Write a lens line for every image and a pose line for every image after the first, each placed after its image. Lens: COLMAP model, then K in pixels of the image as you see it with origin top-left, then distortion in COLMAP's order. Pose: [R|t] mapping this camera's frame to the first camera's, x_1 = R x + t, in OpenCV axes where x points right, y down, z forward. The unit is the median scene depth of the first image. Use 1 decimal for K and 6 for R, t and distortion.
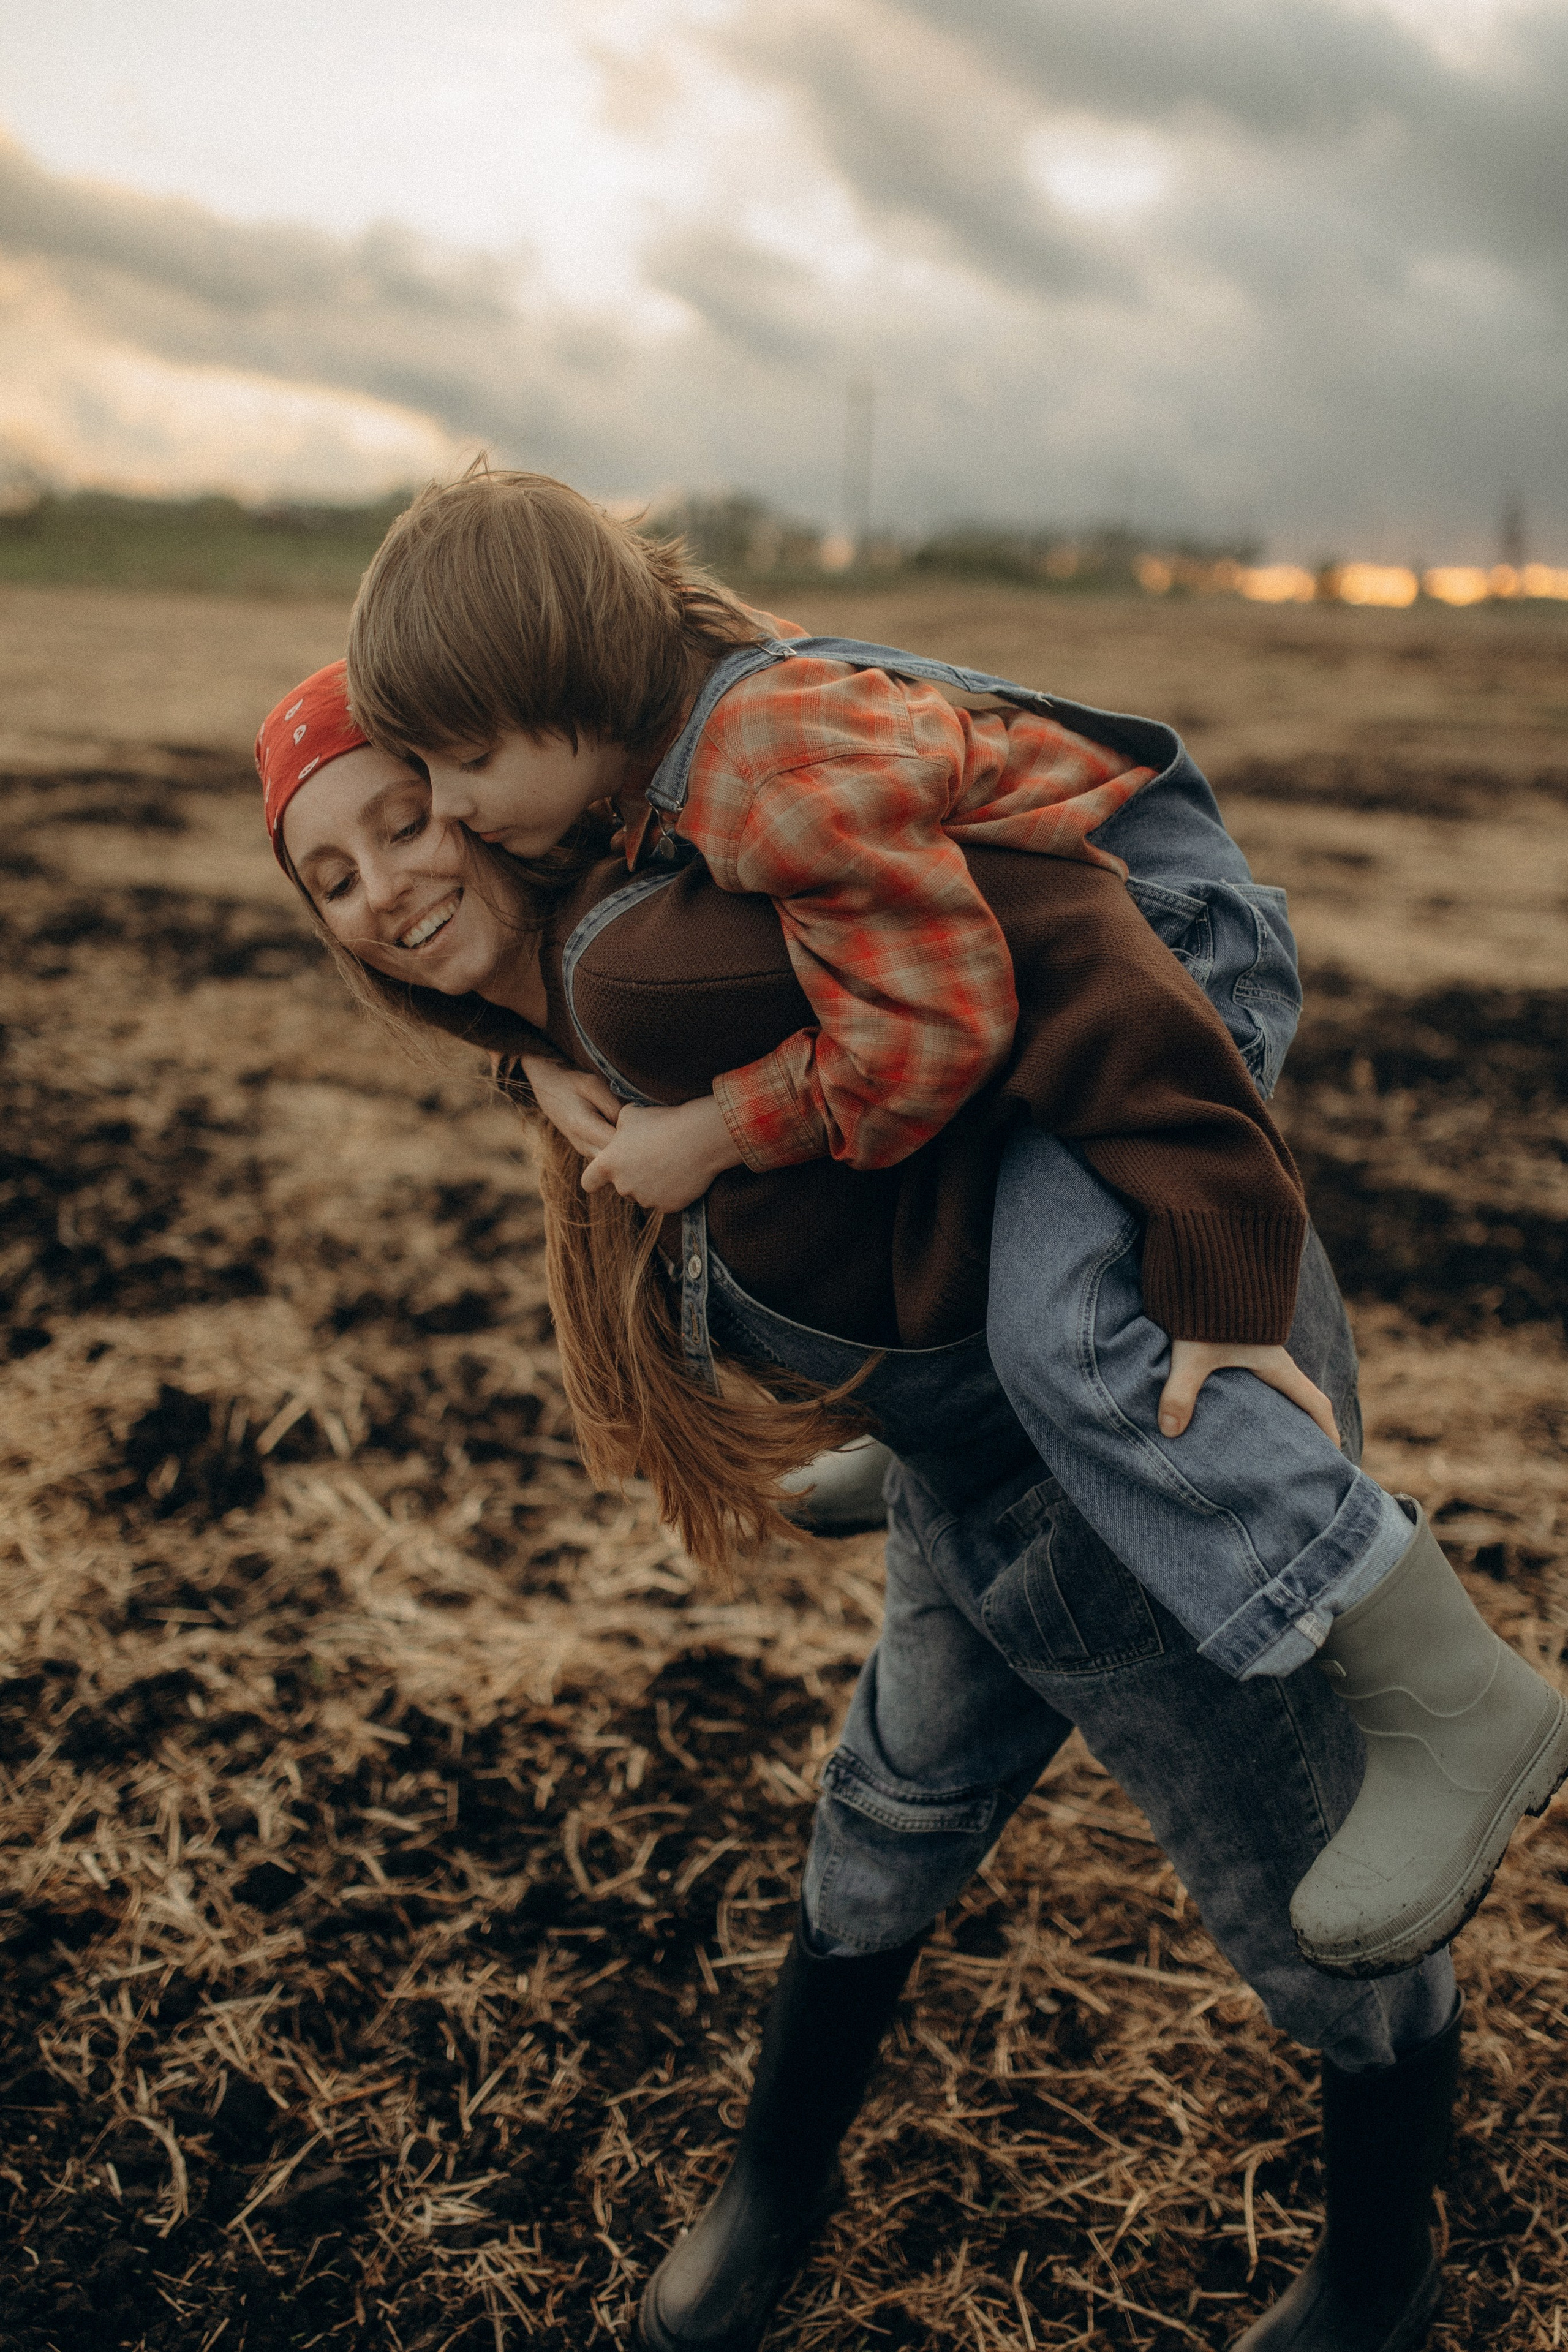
lens RADIAL K [[2260.3, 0, 772.3], [0, 2260.3, 1178.2], [0, 0, 1]] dist [0.070257, -0.136102]
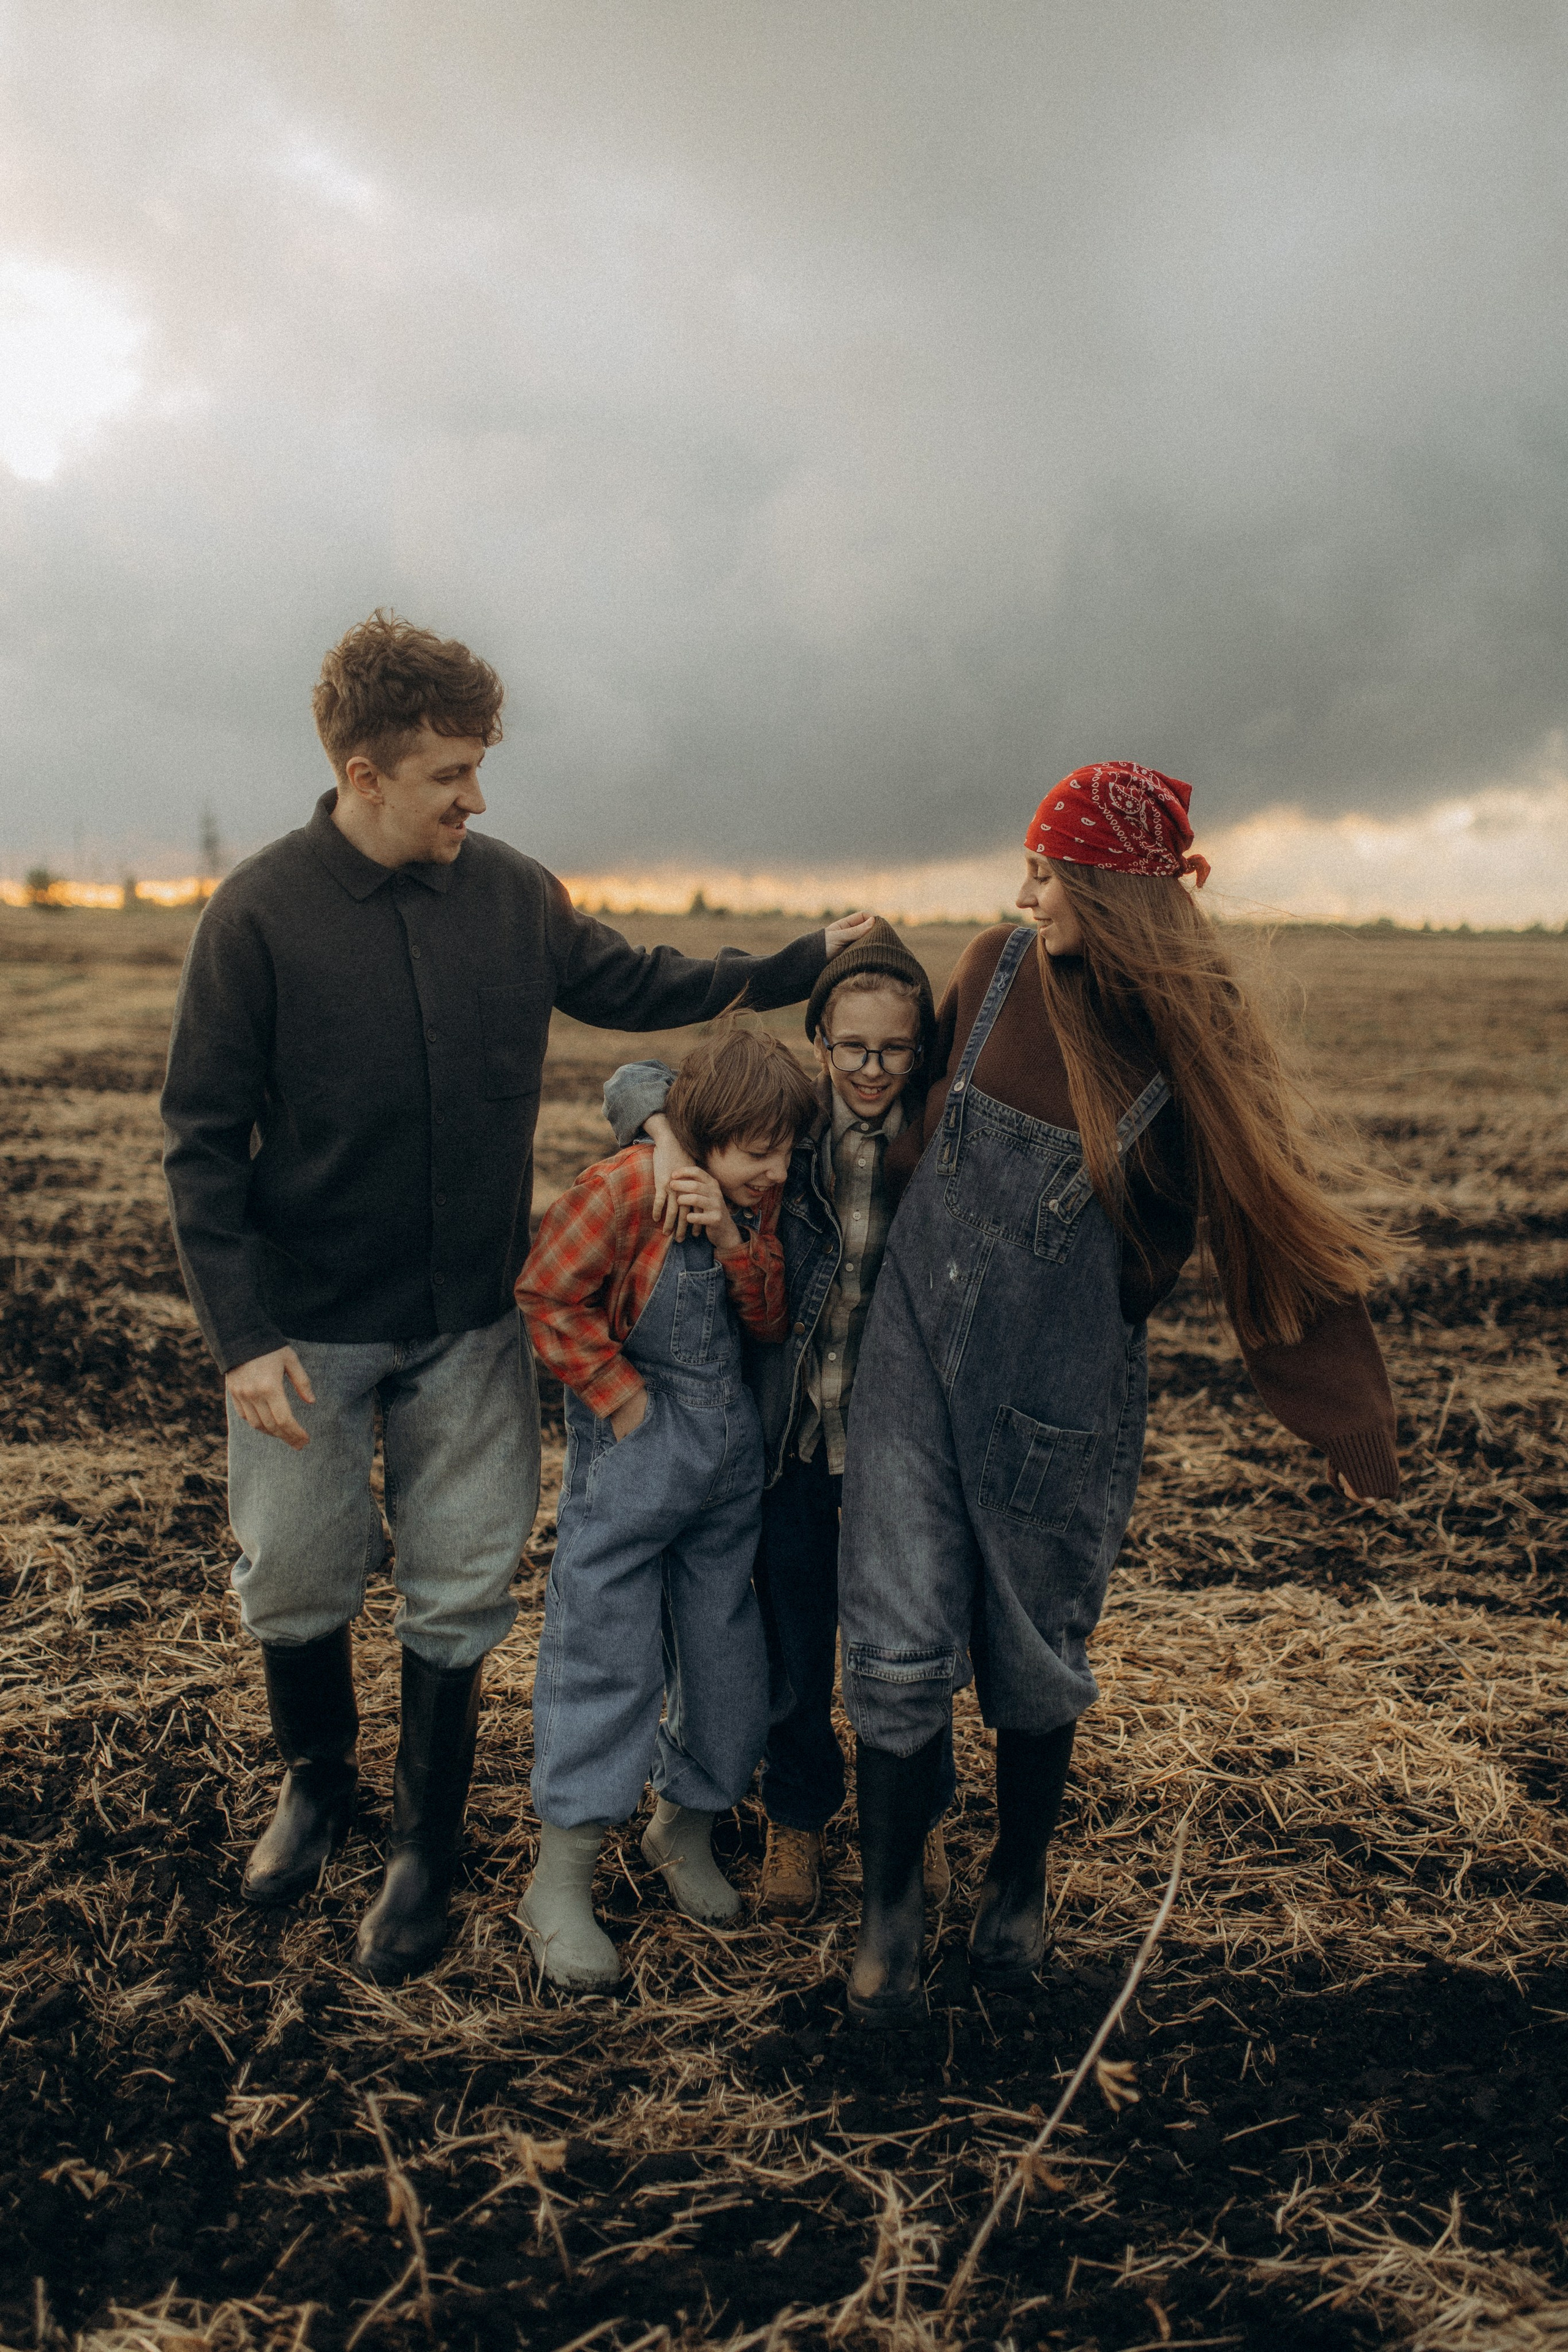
lens RADIAL K [[2260.3, 0, 772.3], [0, 2260.3, 1178.2], [0, 0, 1]] dist [0.070257, -0.136102]
pose [[0.855384, -0.088524, 0.510374, -0.371227], [0.153934, 0.984219, -0.087282, 0.100978], [-0.494593, 0.153223, 0.855512, -0.392570]]
